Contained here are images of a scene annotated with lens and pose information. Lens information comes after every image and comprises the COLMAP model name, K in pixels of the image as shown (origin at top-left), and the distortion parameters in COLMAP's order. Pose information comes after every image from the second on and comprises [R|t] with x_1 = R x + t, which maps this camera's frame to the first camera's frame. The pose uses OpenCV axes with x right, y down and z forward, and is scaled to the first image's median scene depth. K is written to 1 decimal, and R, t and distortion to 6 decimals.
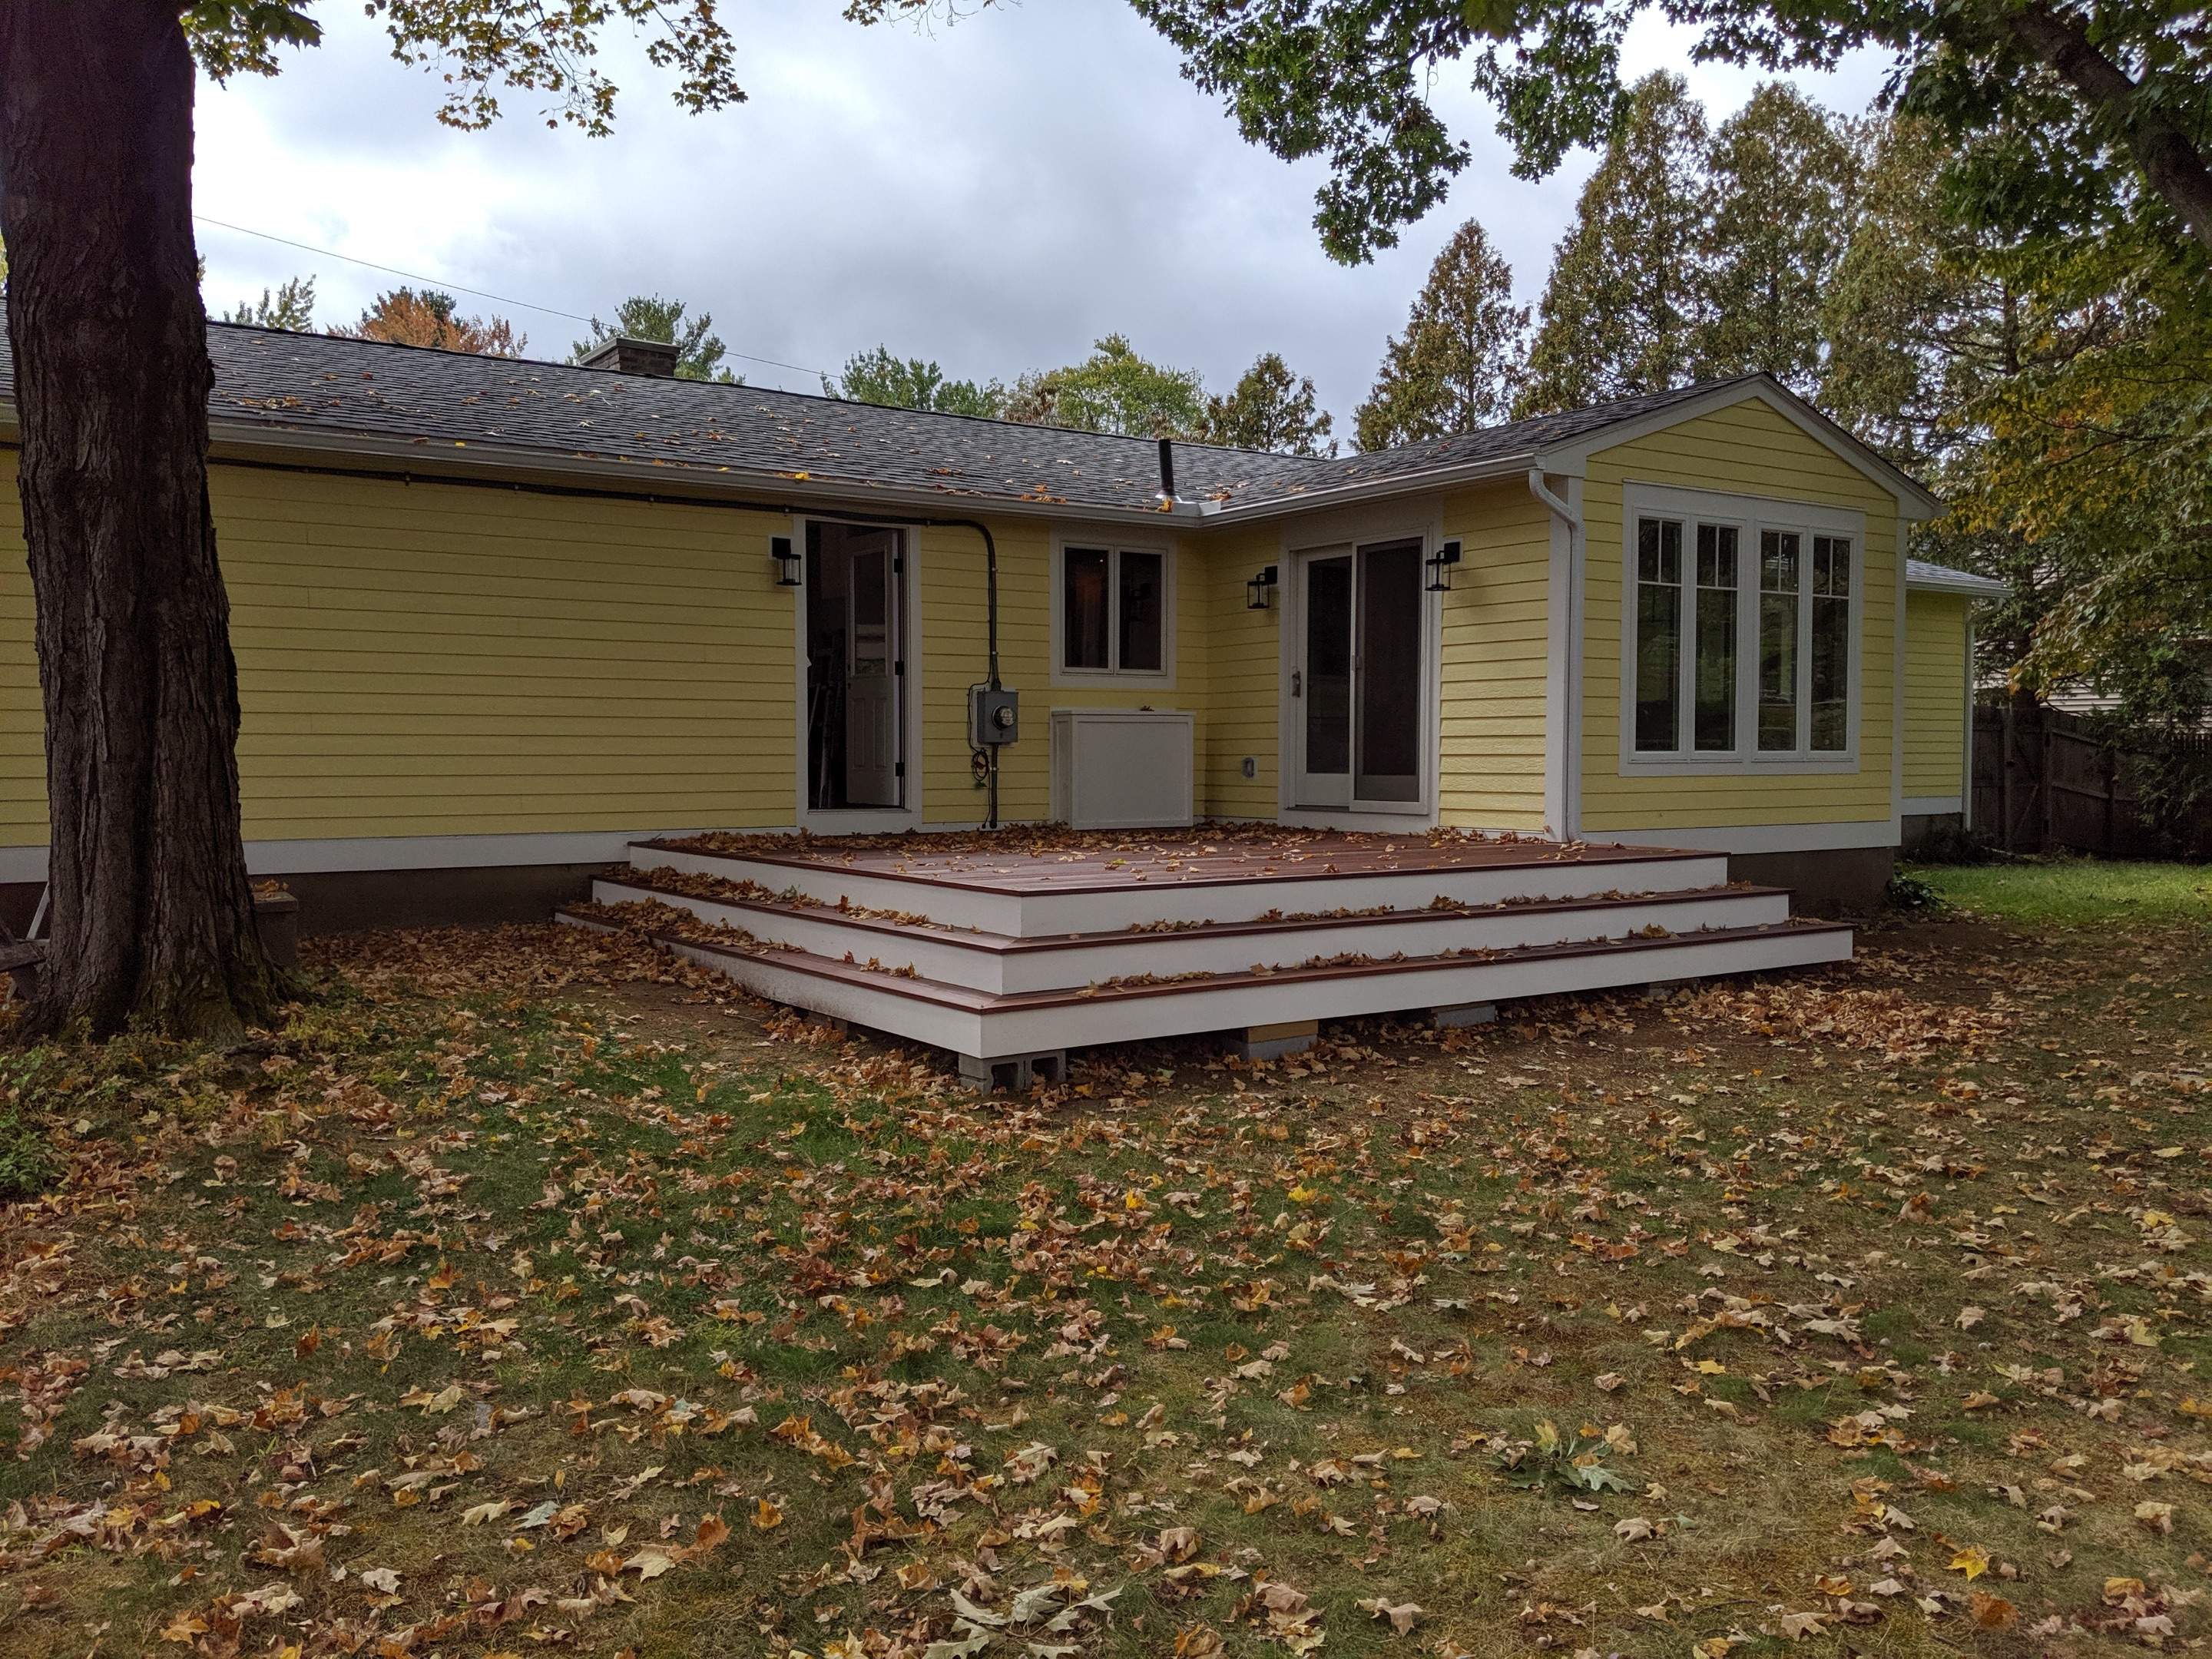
lens RADIAL K [[1726.7, 0, 1090.5], [0, 1726.7, 825.2], [0, 0, 1]] dist [0.114684, -0.210198]
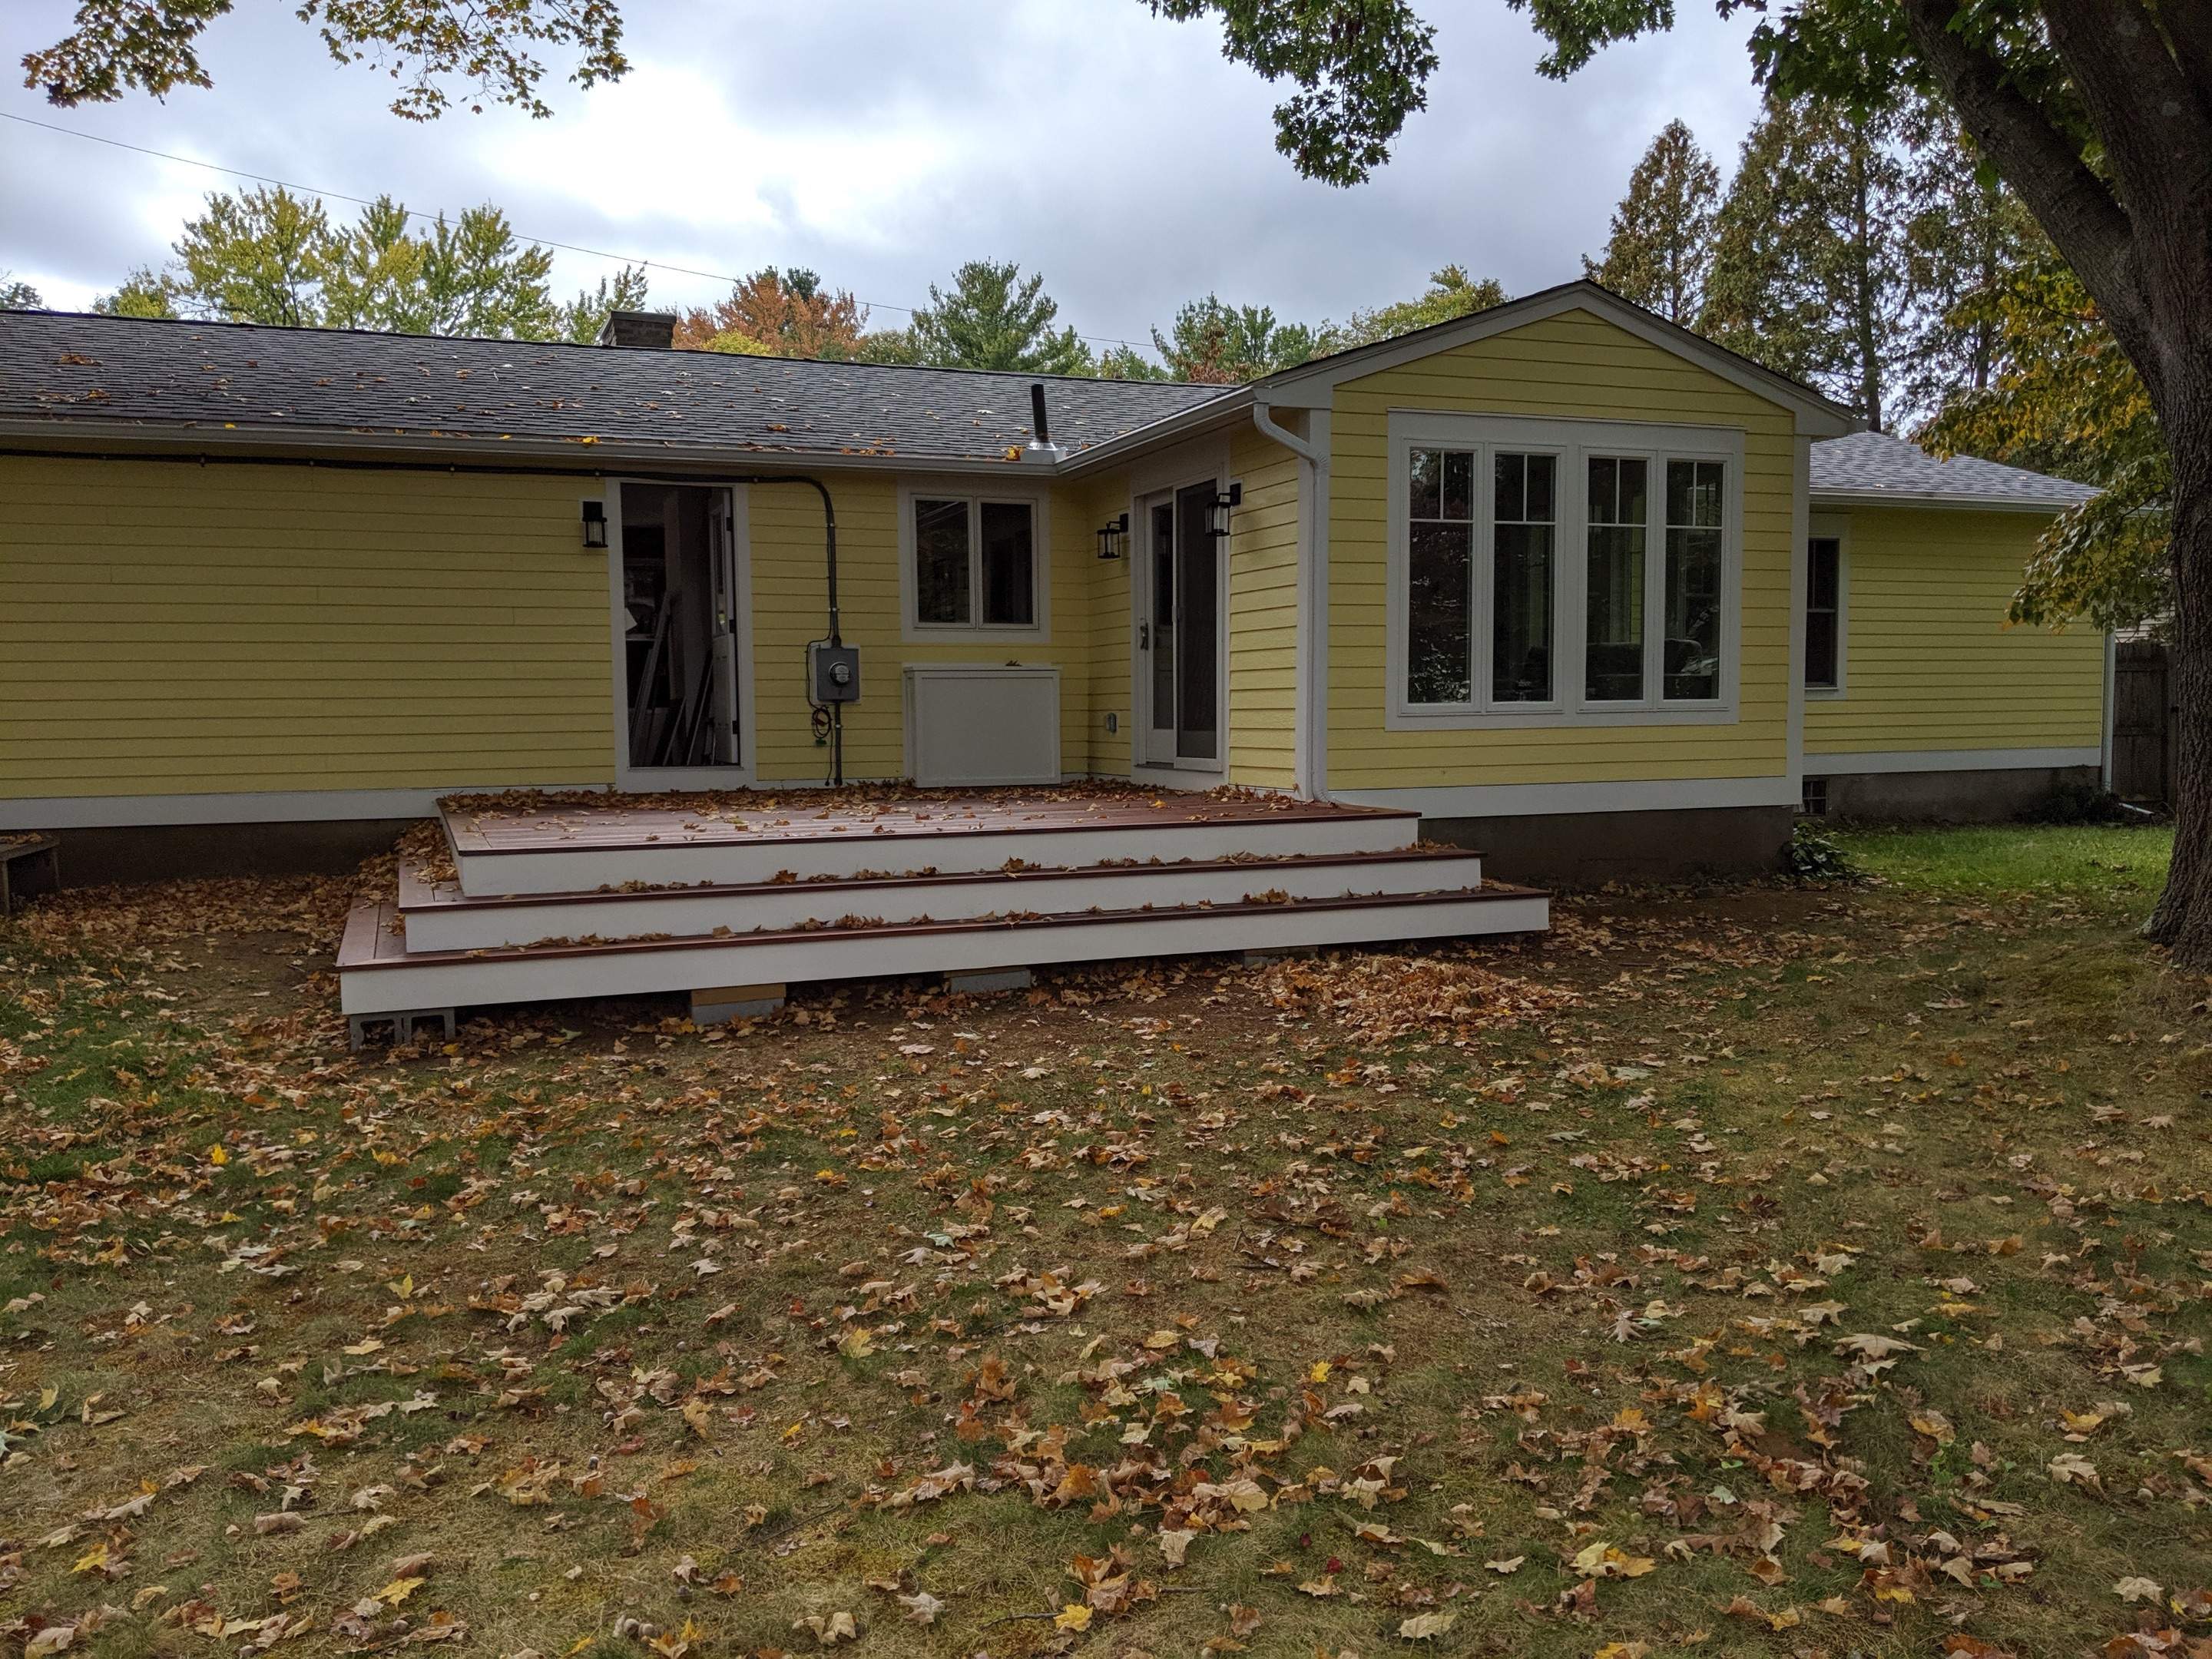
lens RADIAL K [[1737.7, 0, 1110.1], [0, 1737.7, 838.1], [0, 0, 1]] dist [0.082867, -0.143467]
pose [[0.977117, 0.005592, -0.212630, 0.313555], [0.001734, 0.999412, 0.034251, -0.001889], [0.212697, -0.033836, 0.976532, 0.047554]]
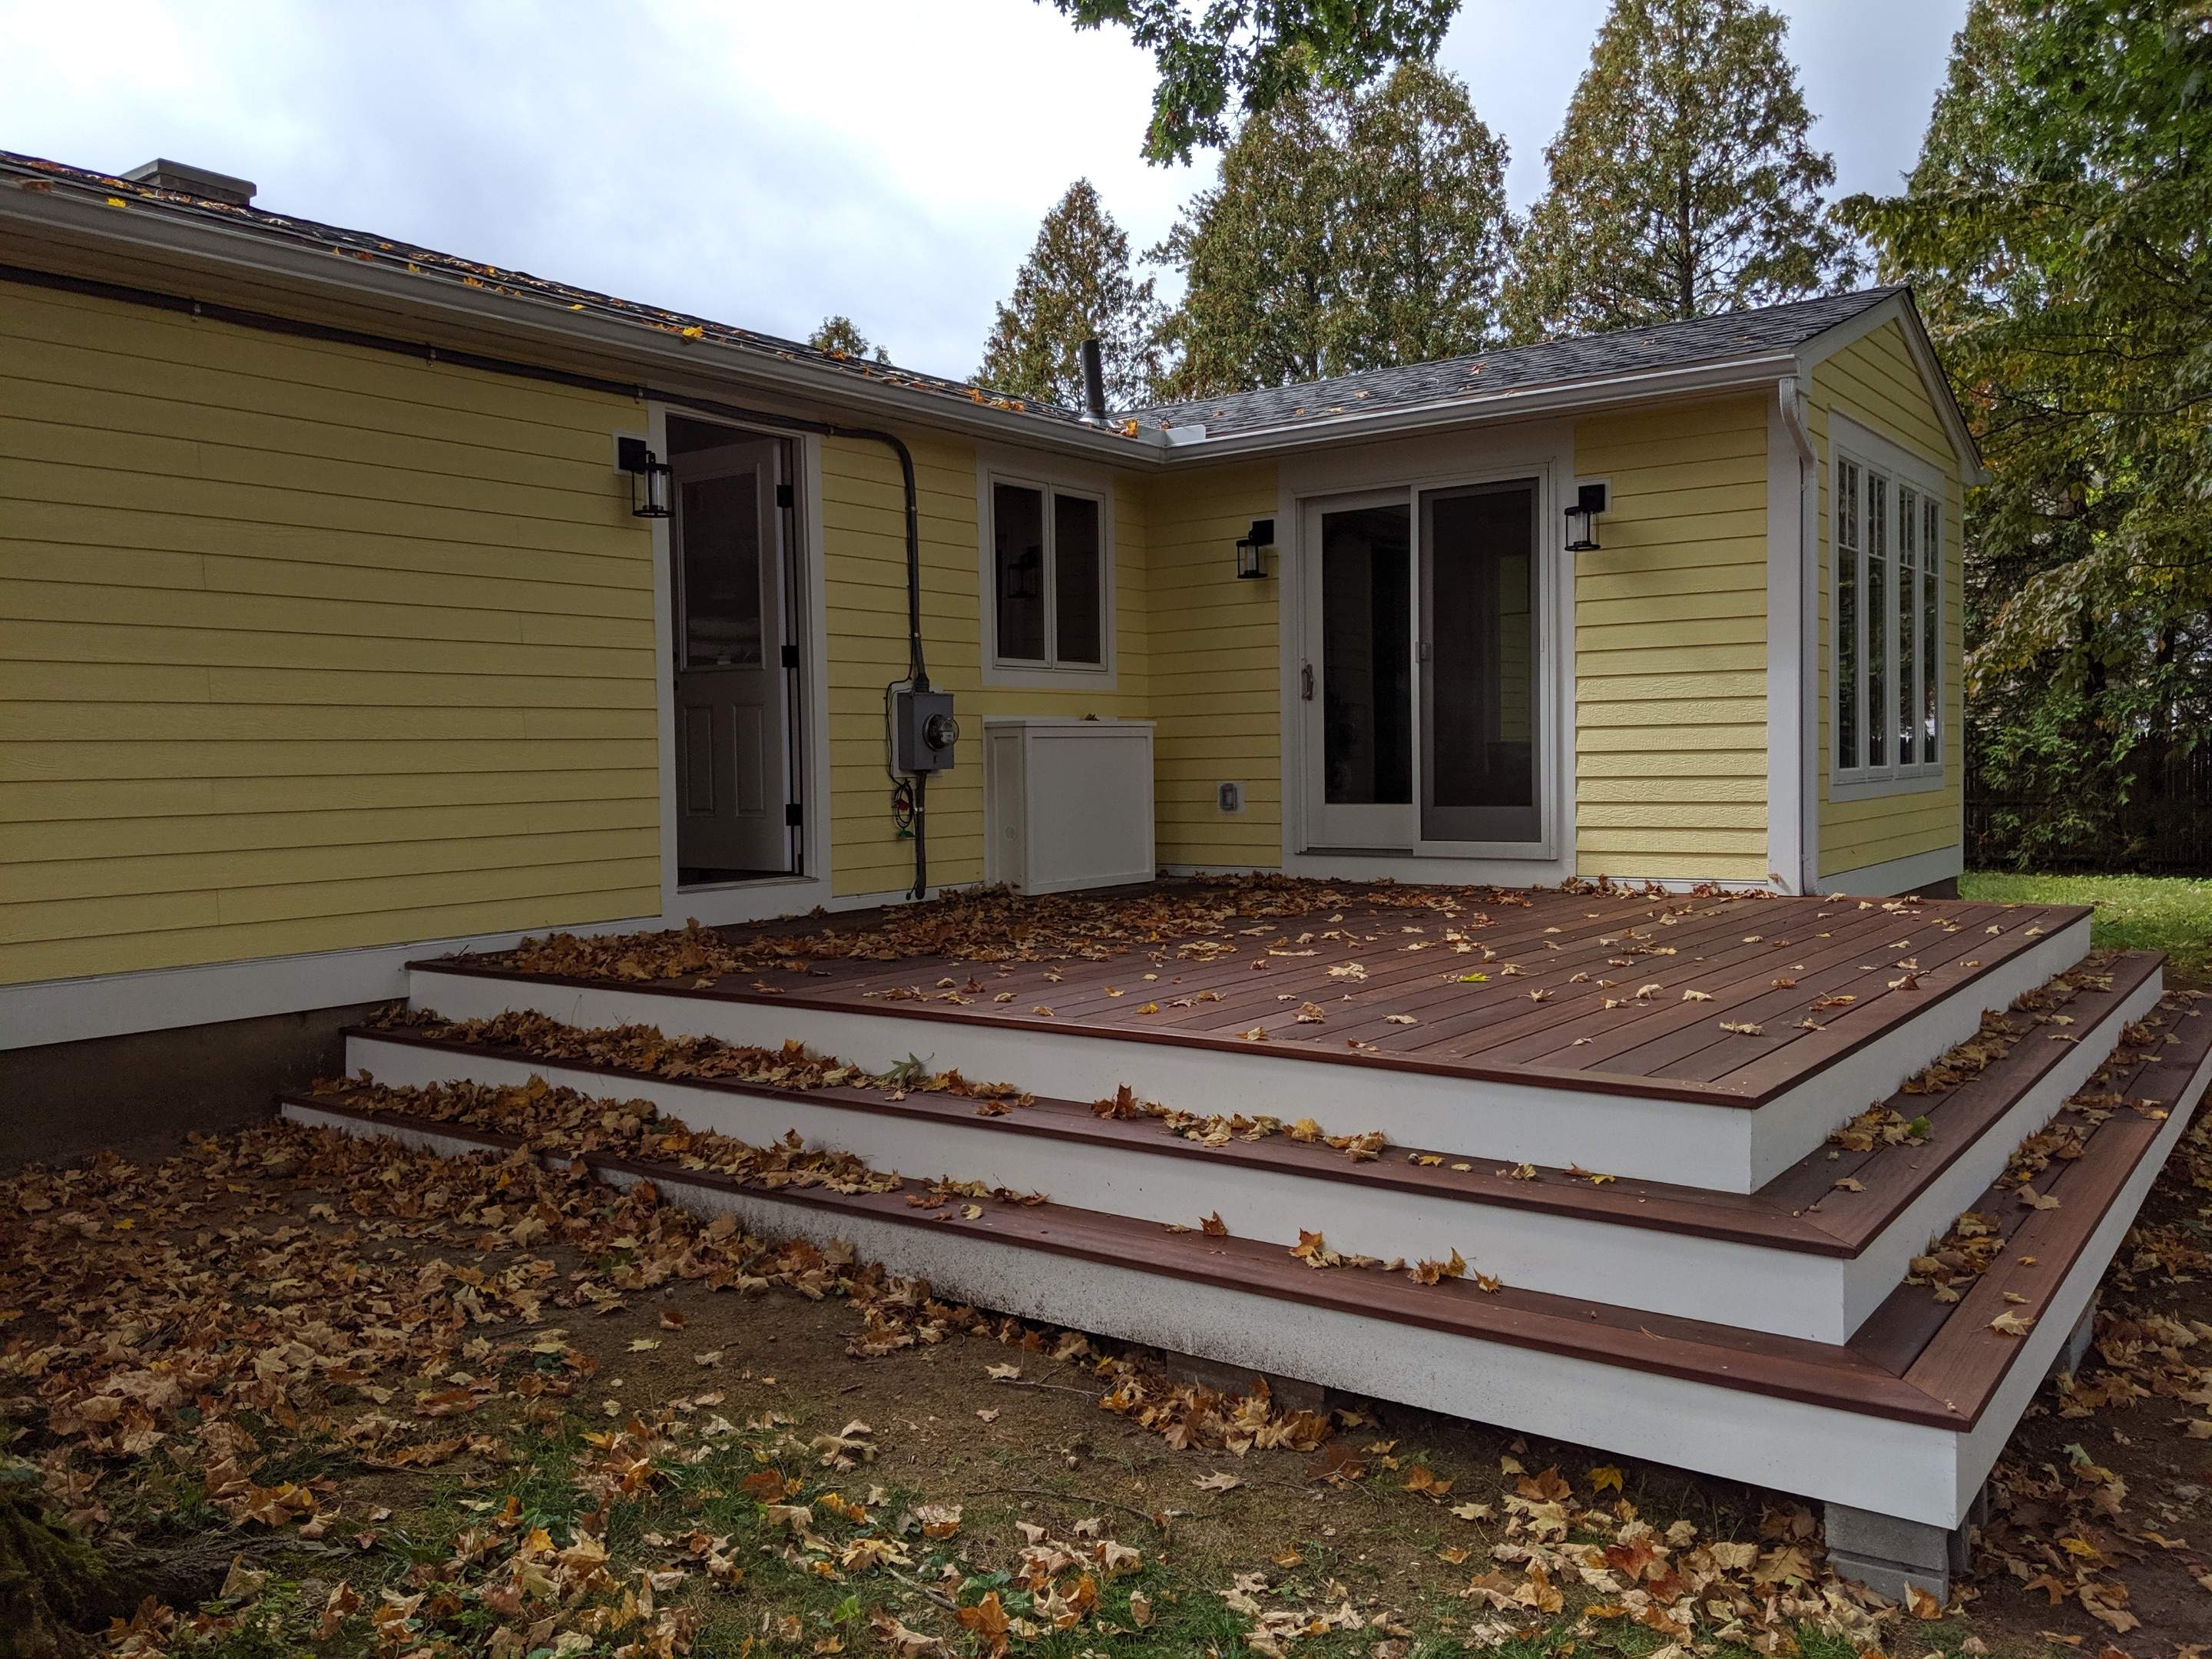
lens RADIAL K [[1737.2, 0, 1106.5], [0, 1737.2, 832.5], [0, 0, 1]] dist [0.092952, -0.148117]
pose [[0.942454, -0.030220, 0.332968, -0.211195], [0.030785, 0.999520, 0.003582, -0.024096], [-0.332917, 0.006875, 0.942931, 0.345295]]
